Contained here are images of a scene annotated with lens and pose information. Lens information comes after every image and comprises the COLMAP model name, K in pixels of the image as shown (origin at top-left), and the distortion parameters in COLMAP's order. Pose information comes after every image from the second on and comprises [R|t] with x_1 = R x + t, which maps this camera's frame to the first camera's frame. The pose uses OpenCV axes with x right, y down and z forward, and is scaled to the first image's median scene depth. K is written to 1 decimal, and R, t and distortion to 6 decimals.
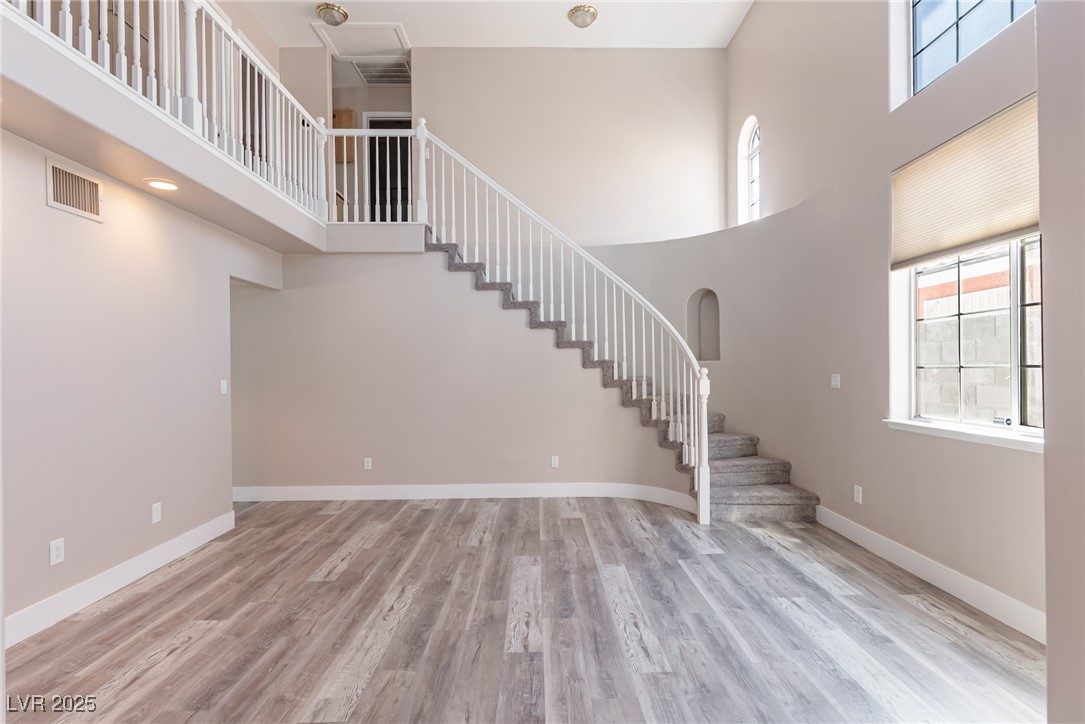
lens RADIAL K [[528.7, 0, 545.0], [0, 528.7, 365.9], [0, 0, 1]] dist [0.005025, 0.000673]
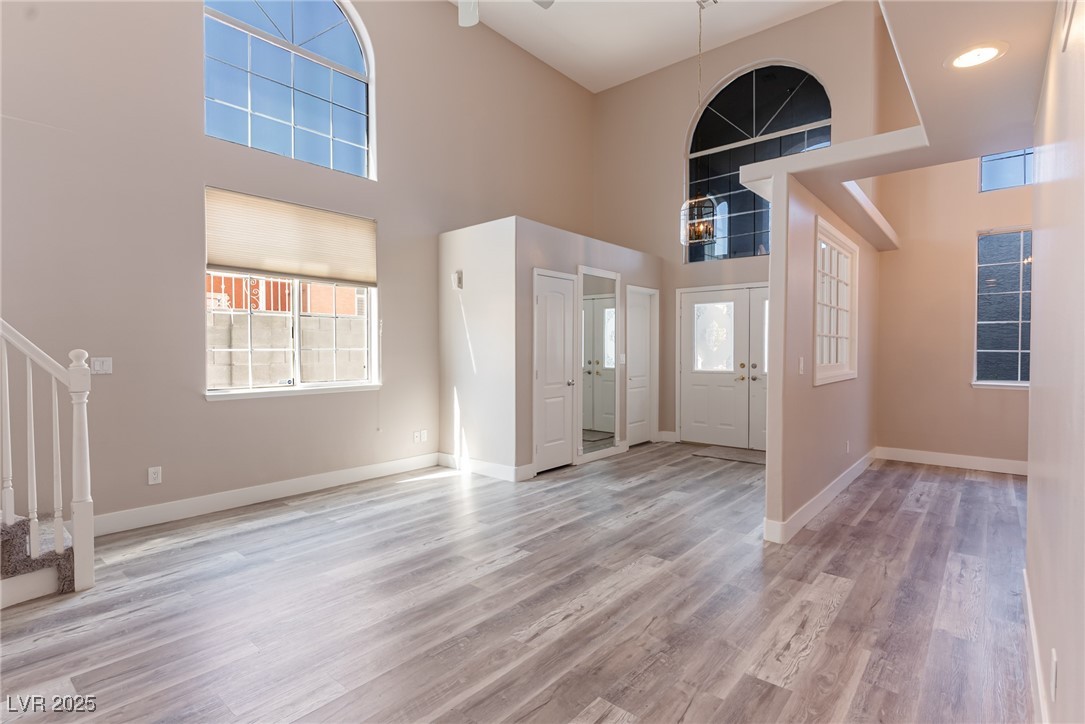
lens RADIAL K [[528.7, 0, 545.1], [0, 528.7, 362.4], [0, 0, 1]] dist [0.005025, 0.000673]
pose [[-0.751163, -0.009457, 0.660049, -0.879318], [0.002451, 0.999851, 0.017115, 0.014532], [-0.660112, 0.014474, -0.751028, 1.750988]]
